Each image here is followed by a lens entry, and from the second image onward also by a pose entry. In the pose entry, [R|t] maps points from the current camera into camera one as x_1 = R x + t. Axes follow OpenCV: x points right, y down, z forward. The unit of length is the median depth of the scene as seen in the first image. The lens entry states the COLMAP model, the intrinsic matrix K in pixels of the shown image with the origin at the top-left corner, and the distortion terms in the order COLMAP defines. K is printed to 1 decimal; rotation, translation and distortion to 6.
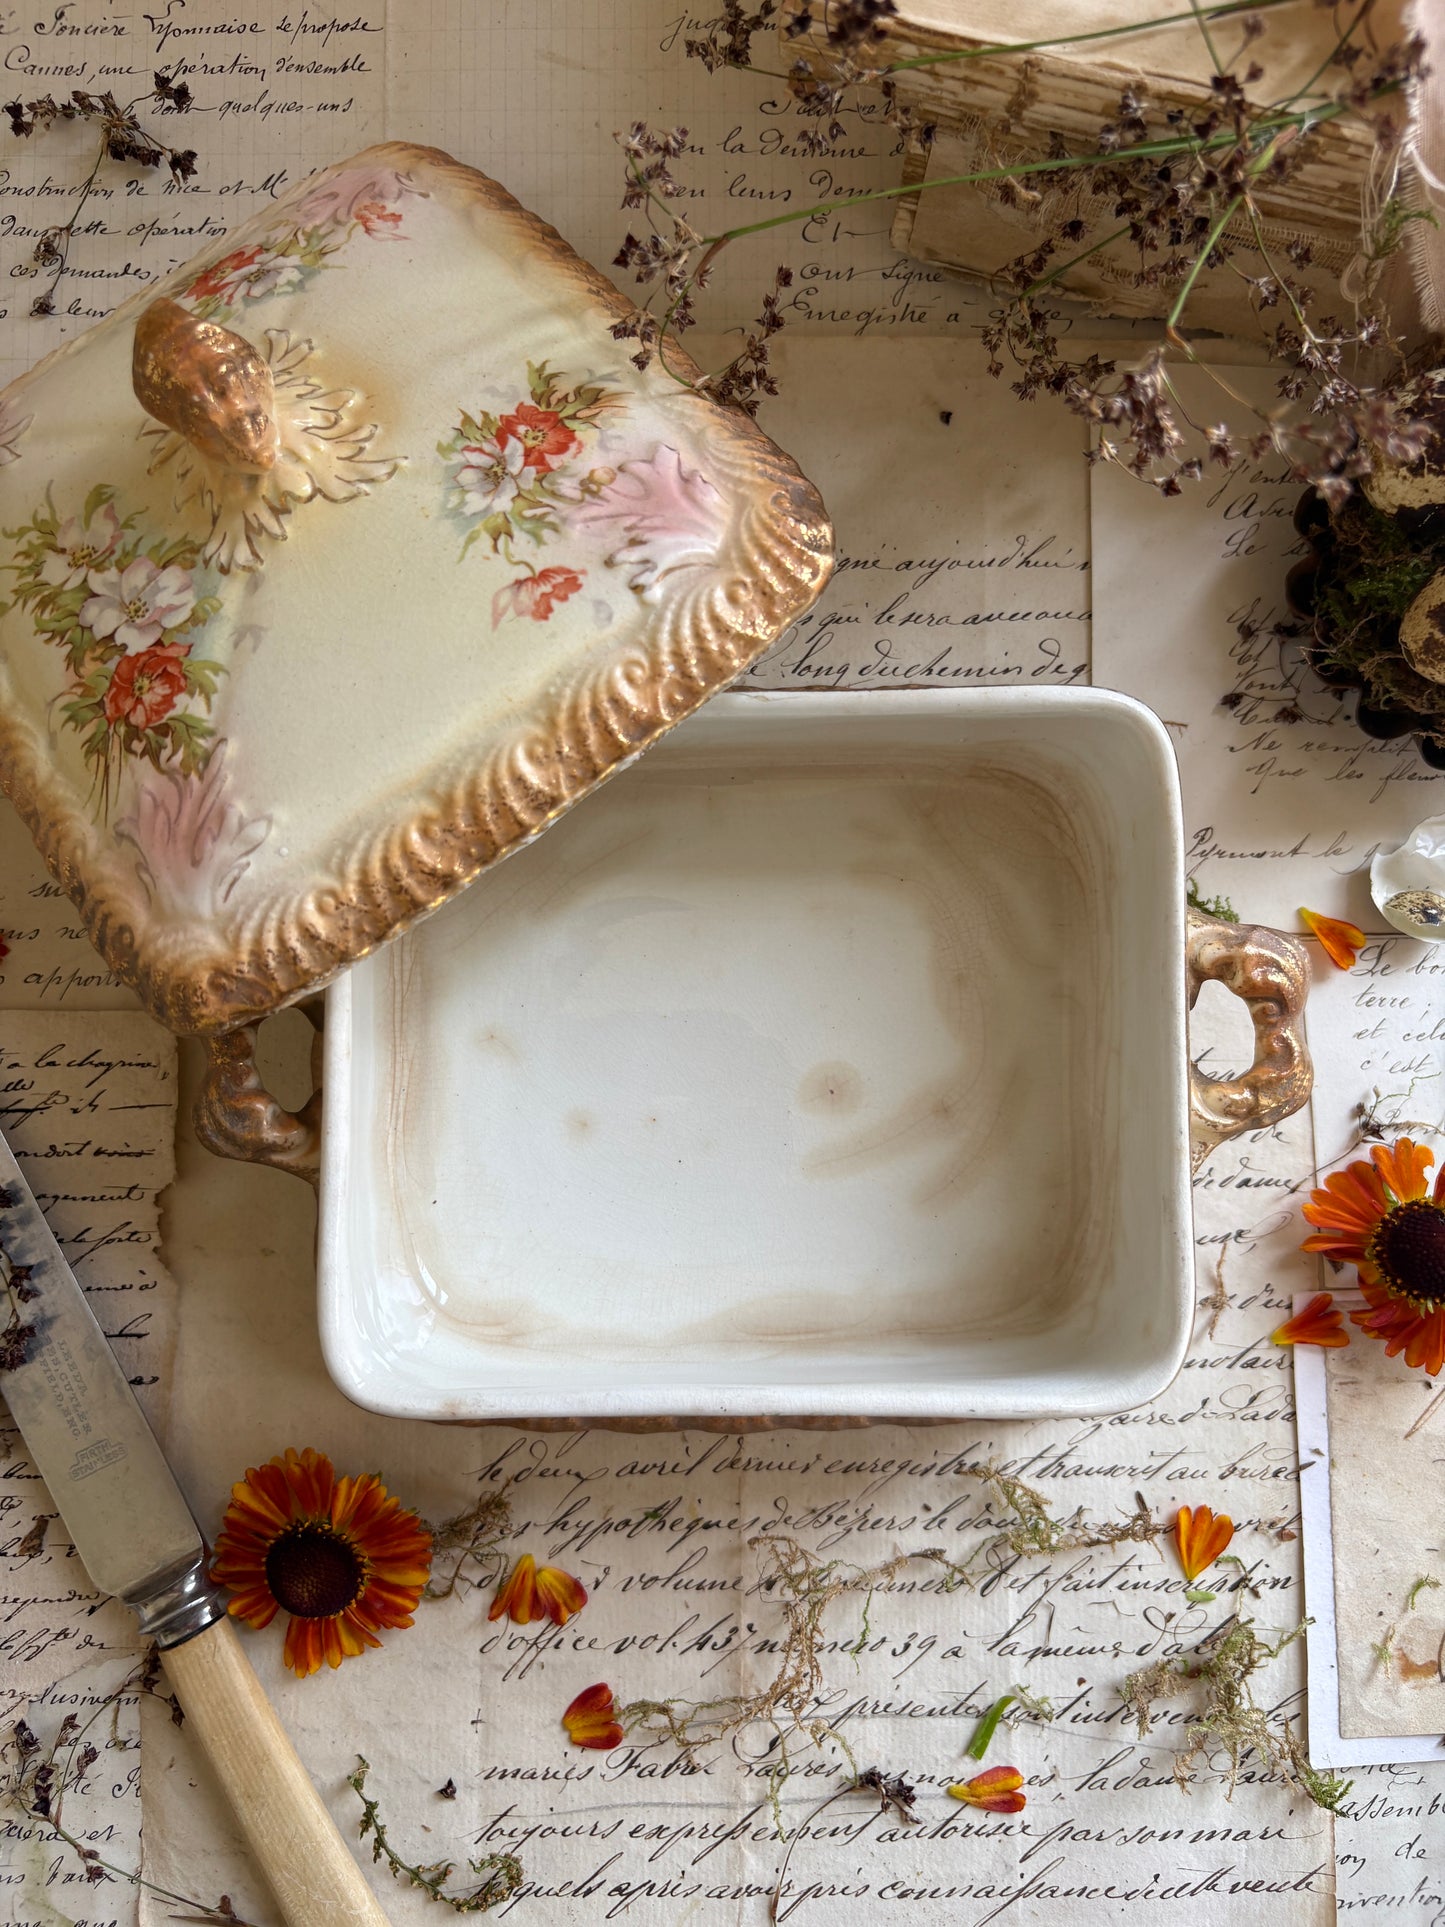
lens RADIAL K [[1529.0, 0, 724.4], [0, 1529.0, 958.8], [0, 0, 1]] dist [-0.001546, -0.010123]
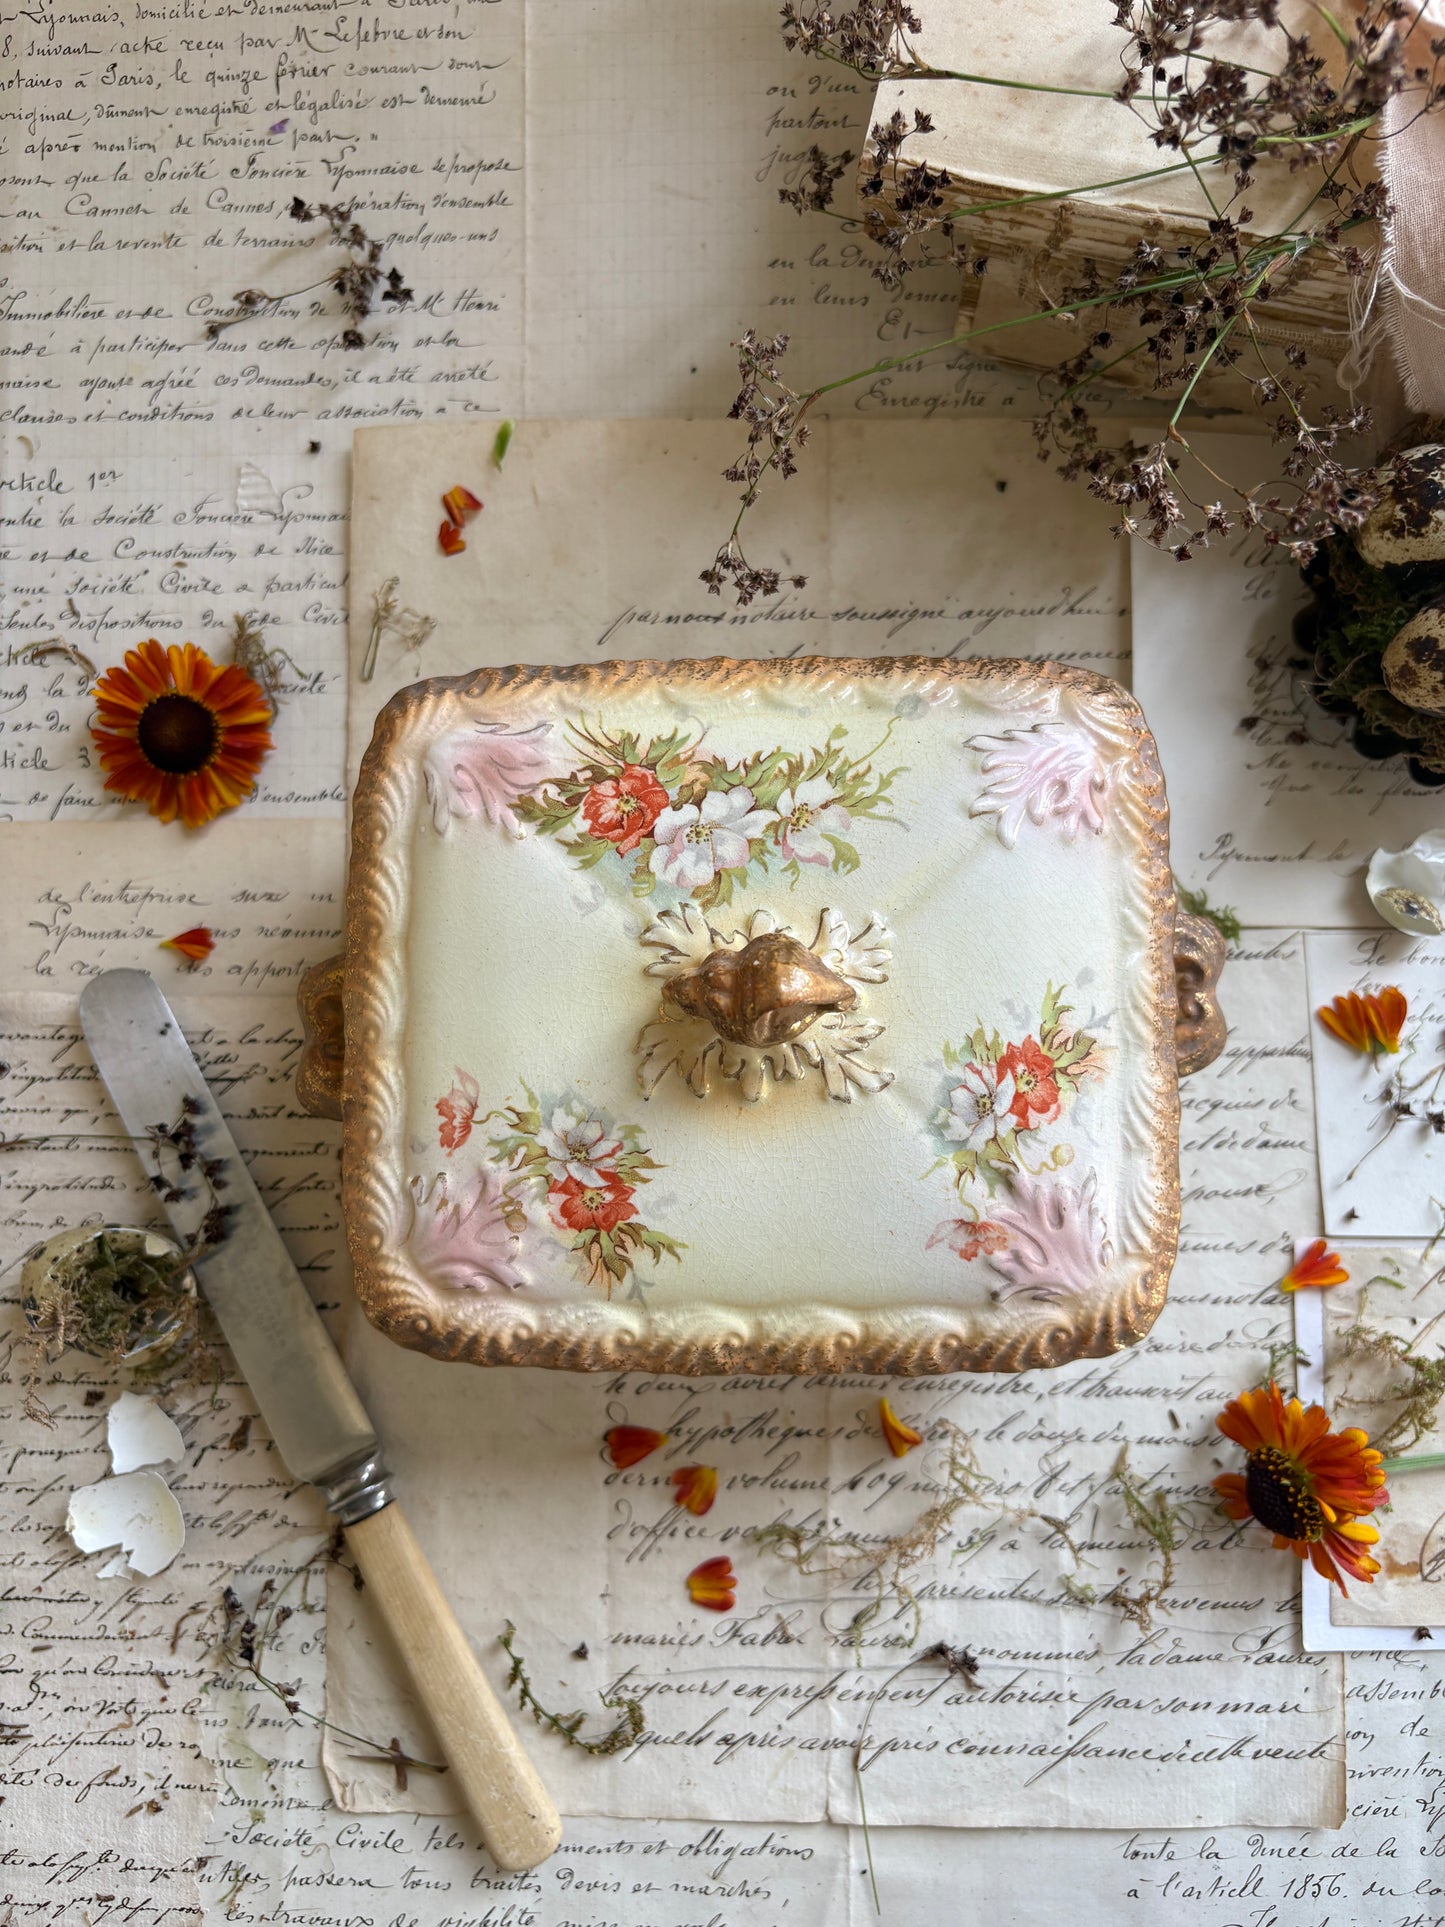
lens RADIAL K [[1543.2, 0, 724.2], [0, 1543.2, 965.1], [0, 0, 1]] dist [-0.036859, 0.067103]
pose [[0.998524, -0.002016, -0.054281, -0.004106], [0.001523, 0.999957, -0.009122, 0.021669], [0.054297, 0.009026, 0.998484, -0.189372]]
